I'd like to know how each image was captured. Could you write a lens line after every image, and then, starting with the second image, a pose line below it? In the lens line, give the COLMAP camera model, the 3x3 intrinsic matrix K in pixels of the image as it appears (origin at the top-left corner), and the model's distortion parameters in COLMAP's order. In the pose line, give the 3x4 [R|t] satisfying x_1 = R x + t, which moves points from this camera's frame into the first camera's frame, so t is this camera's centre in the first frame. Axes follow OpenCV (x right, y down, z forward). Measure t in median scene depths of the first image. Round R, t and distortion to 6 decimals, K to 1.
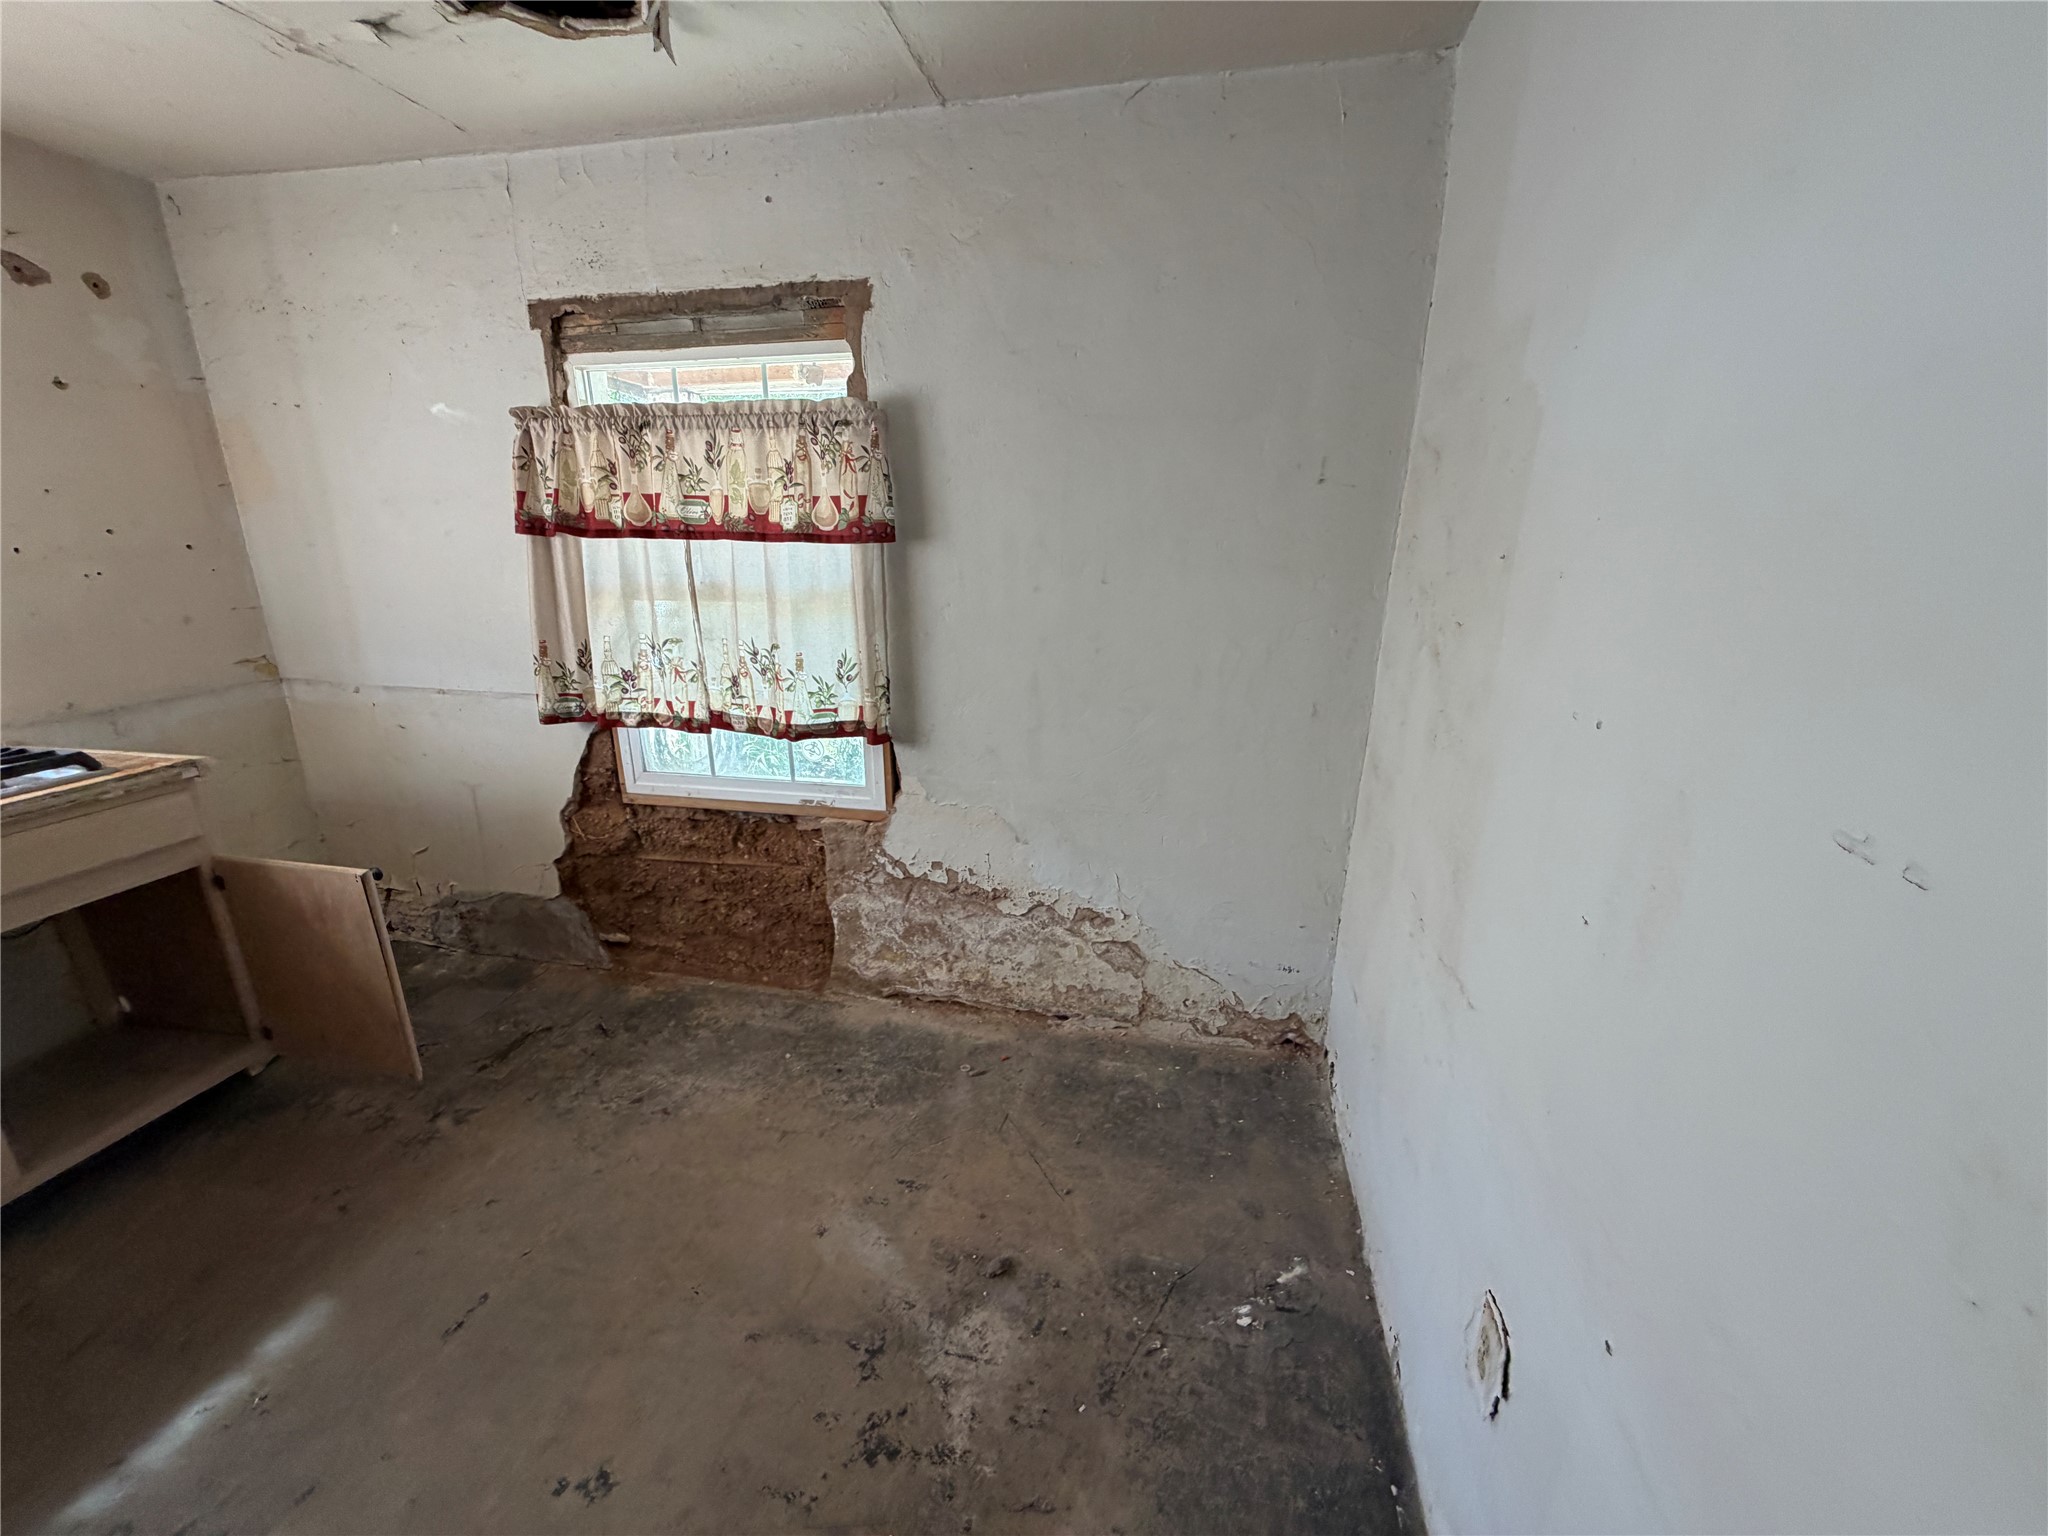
lens RADIAL K [[814.4, 0, 1020.1], [0, 814.4, 773.8], [0, 0, 1]] dist [0.000313, 0.000171]
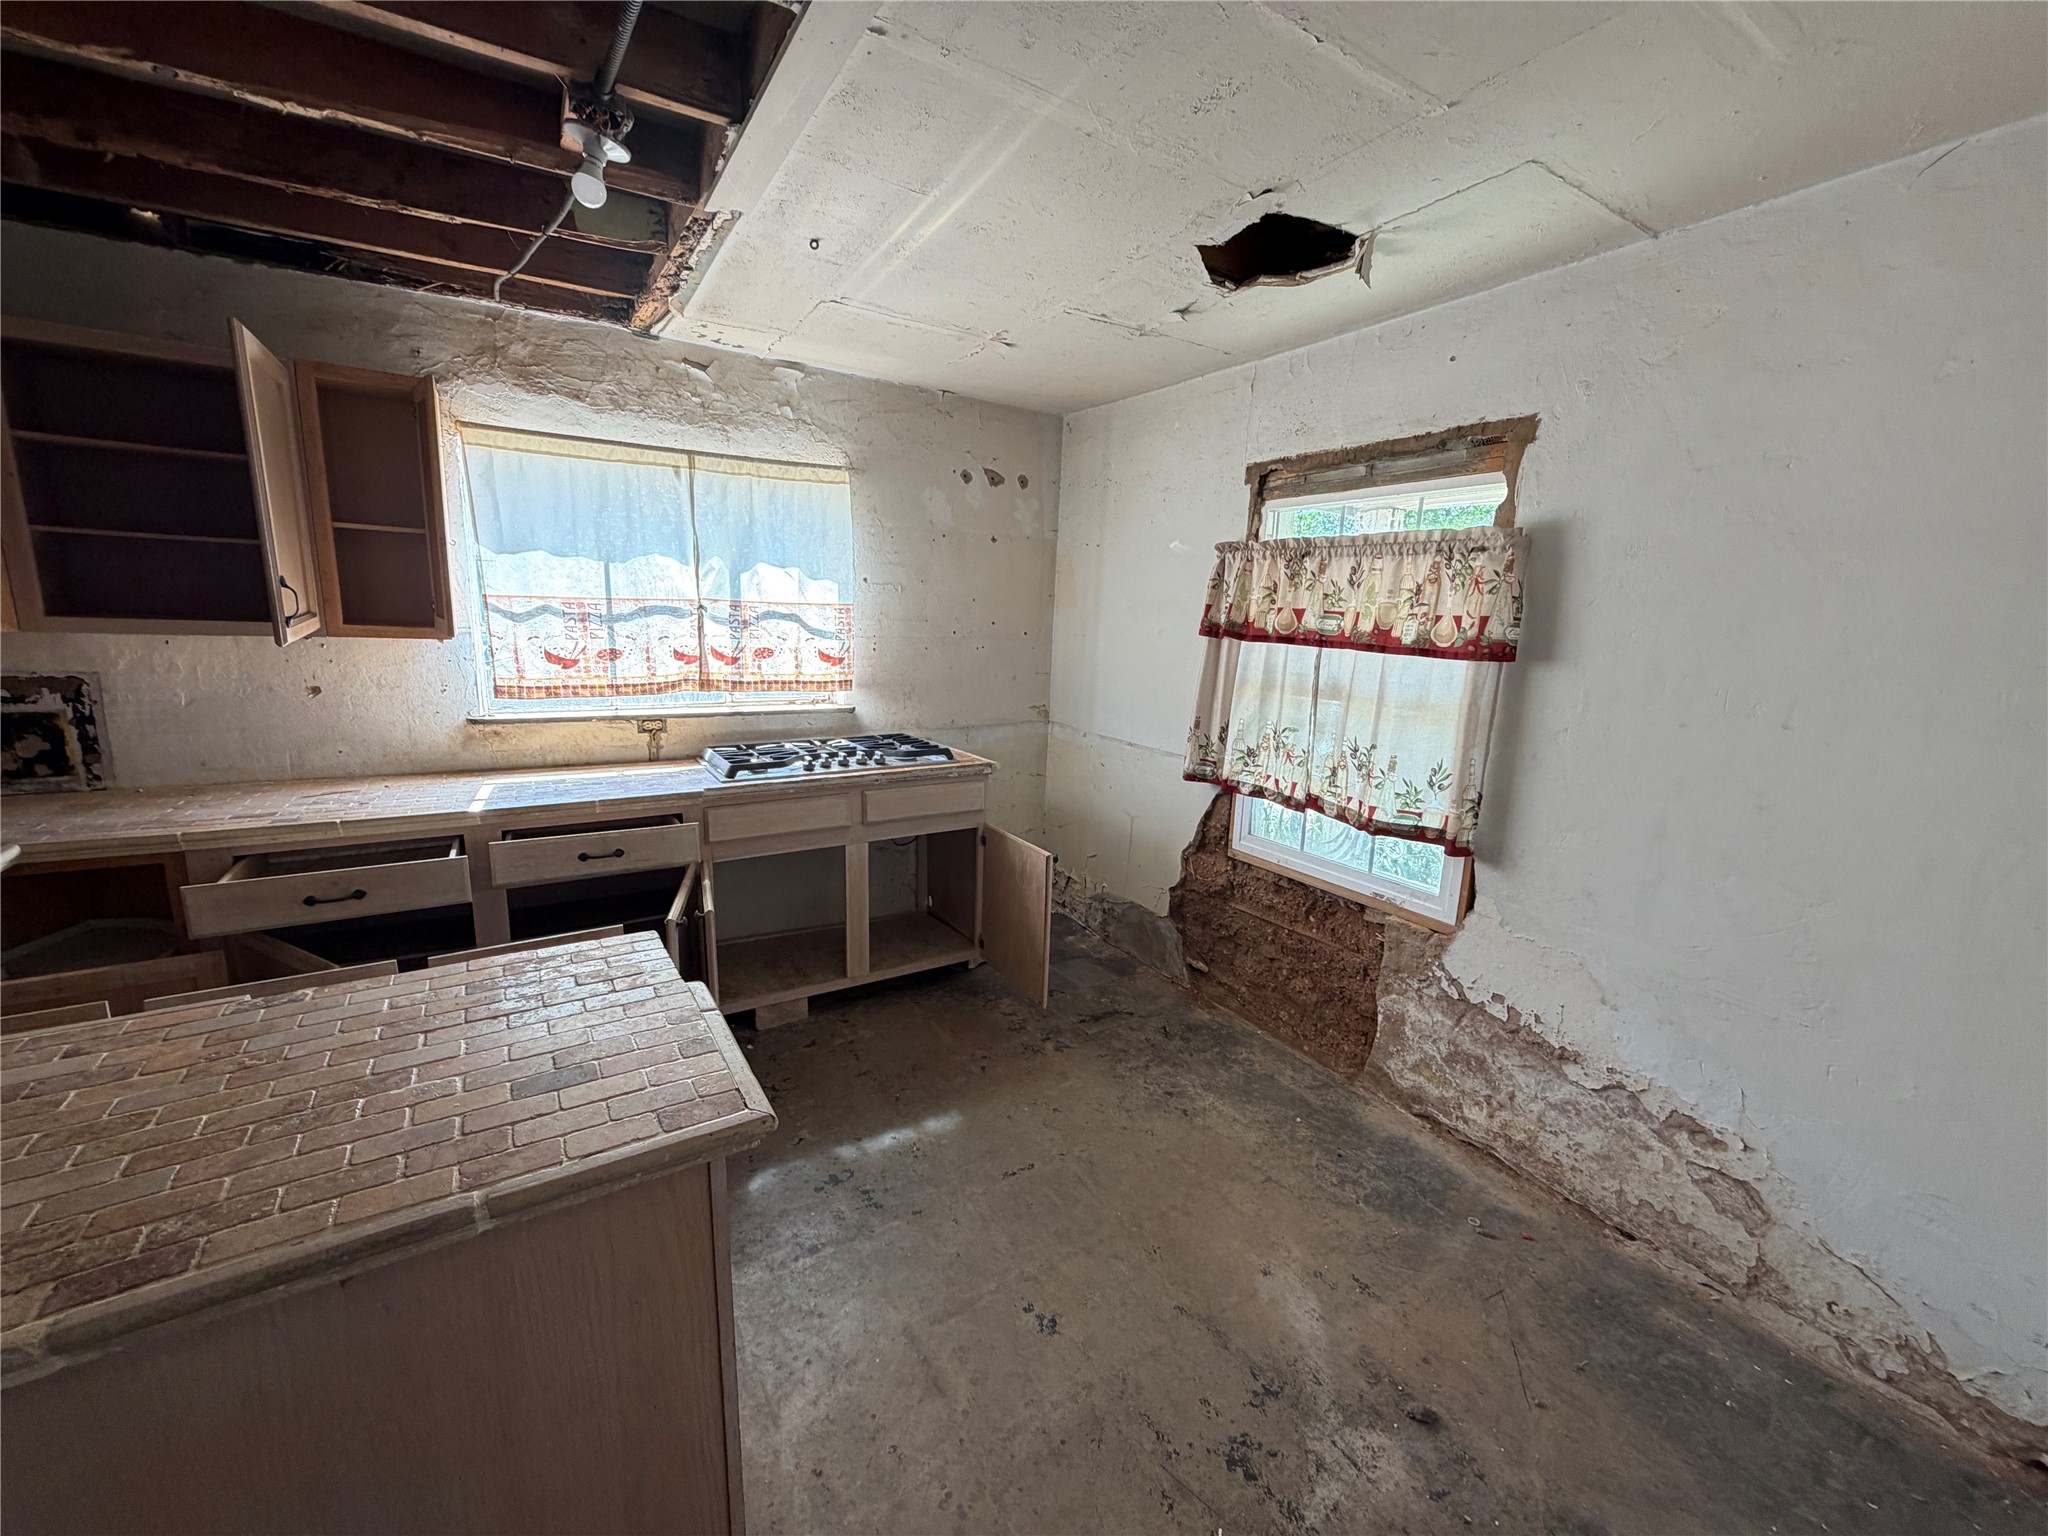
lens RADIAL K [[814.4, 0, 1020.1], [0, 814.4, 773.8], [0, 0, 1]] dist [0.000313, 0.000171]
pose [[0.689825, 0.165702, -0.704758, 0.148358], [-0.241095, 0.970470, -0.007810, 0.002038], [0.682652, 0.175302, 0.709405, -0.092041]]
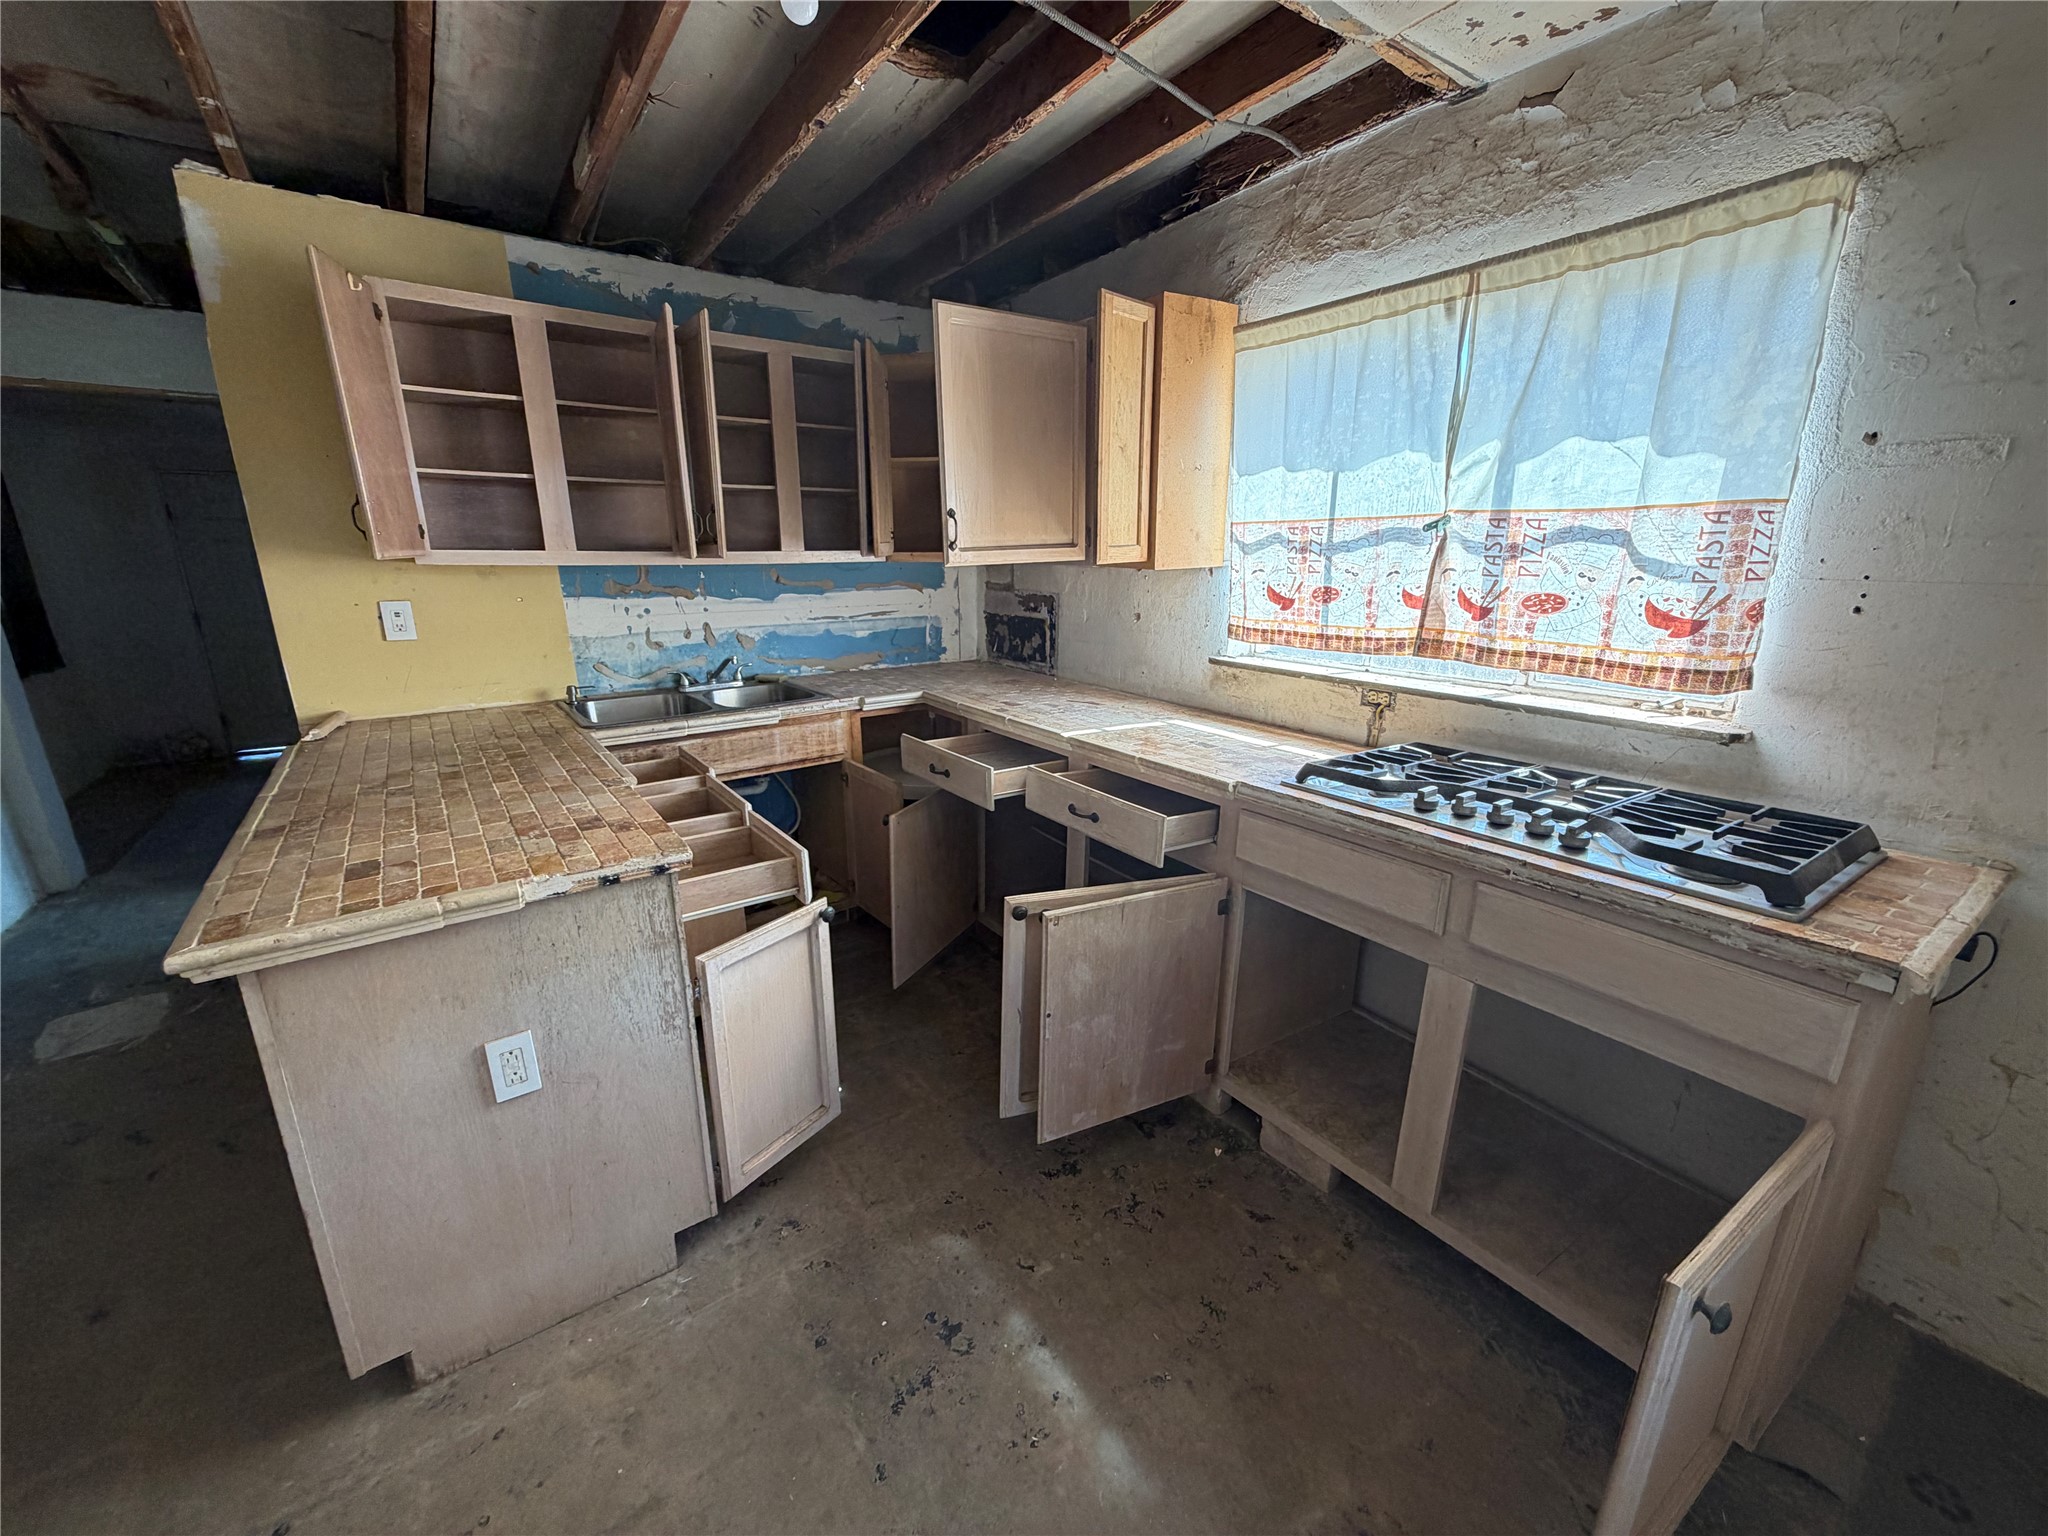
lens RADIAL K [[821.6, 0, 1031.8], [0, 821.6, 778.2], [0, 0, 1]] dist [0.002105, 0.000027]
pose [[-0.680086, 0.191849, -0.707585, -0.243077], [-0.217421, 0.868955, 0.444573, -0.202552], [0.700151, 0.456191, -0.549253, 0.728488]]
